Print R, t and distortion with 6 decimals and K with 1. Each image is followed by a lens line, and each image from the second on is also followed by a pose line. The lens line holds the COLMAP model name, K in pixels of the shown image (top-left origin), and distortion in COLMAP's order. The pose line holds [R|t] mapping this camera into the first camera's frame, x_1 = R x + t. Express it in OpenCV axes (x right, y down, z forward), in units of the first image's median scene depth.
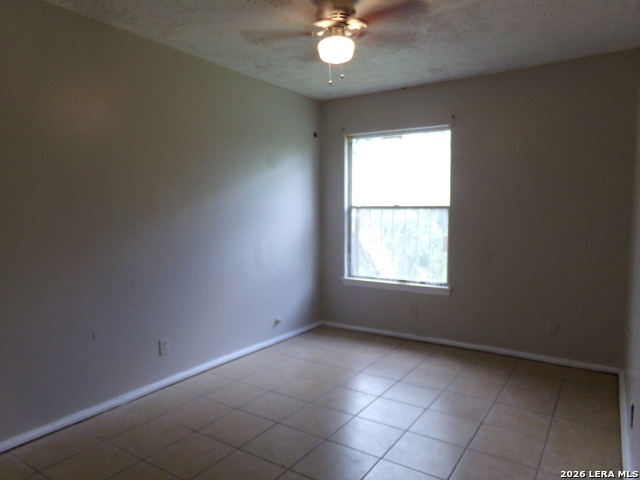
lens RADIAL K [[430.4, 0, 318.4], [0, 430.4, 242.4], [0, 0, 1]] dist [-0.009888, 0.000490]
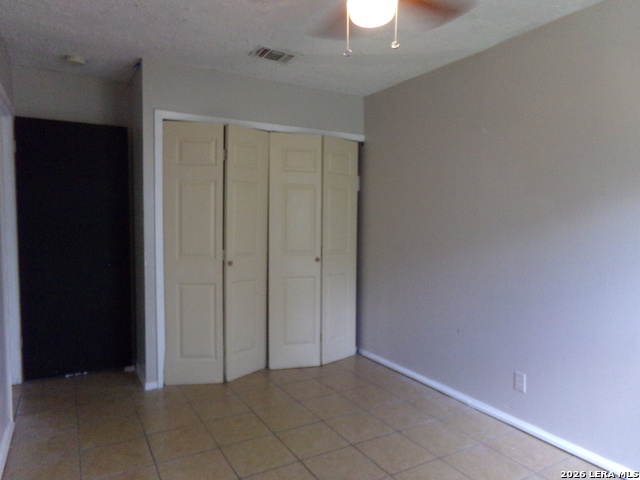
lens RADIAL K [[430.4, 0, 318.4], [0, 430.4, 242.4], [0, 0, 1]] dist [-0.009888, 0.000490]
pose [[-0.436546, 0.056041, -0.897935, 0.634706], [-0.076612, 0.992117, 0.099165, -0.099778], [0.896414, 0.112083, -0.428811, 1.068868]]
